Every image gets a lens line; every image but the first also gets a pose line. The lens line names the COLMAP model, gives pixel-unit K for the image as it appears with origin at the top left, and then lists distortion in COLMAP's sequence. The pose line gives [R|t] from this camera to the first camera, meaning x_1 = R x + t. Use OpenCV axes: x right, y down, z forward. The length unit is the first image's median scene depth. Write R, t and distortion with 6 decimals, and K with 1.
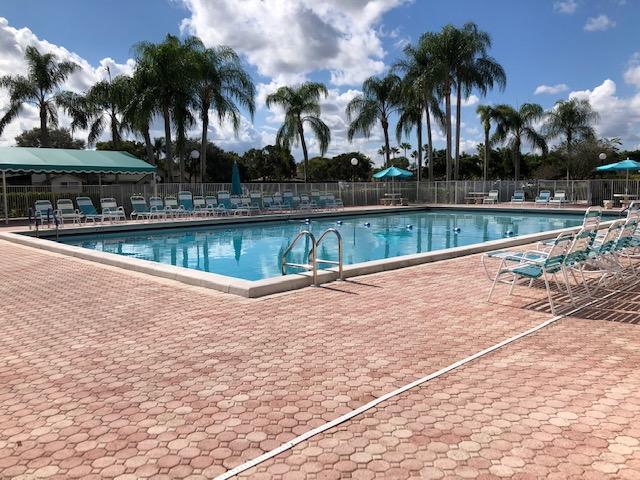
lens RADIAL K [[525.8, 0, 320.1], [0, 525.8, 239.5], [0, 0, 1]] dist [-0.000256, -0.000030]
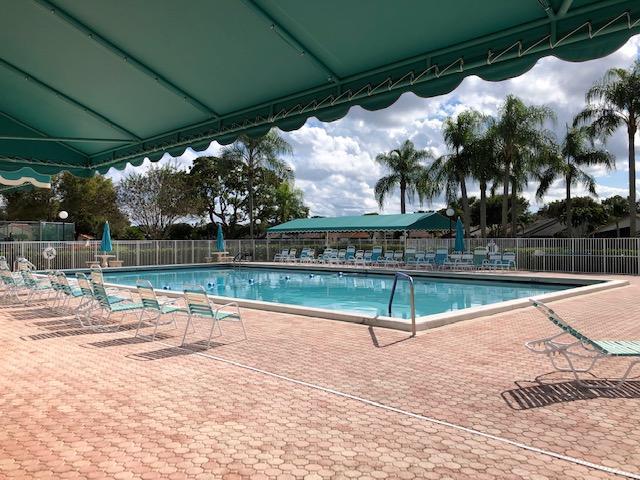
lens RADIAL K [[525.8, 0, 320.1], [0, 525.8, 239.6], [0, 0, 1]] dist [-0.000256, -0.000030]
pose [[-0.017182, 0.009428, -0.999808, 1.104383], [-0.095966, 0.995323, 0.011035, -0.112426], [0.995236, 0.096137, -0.016197, 0.897719]]
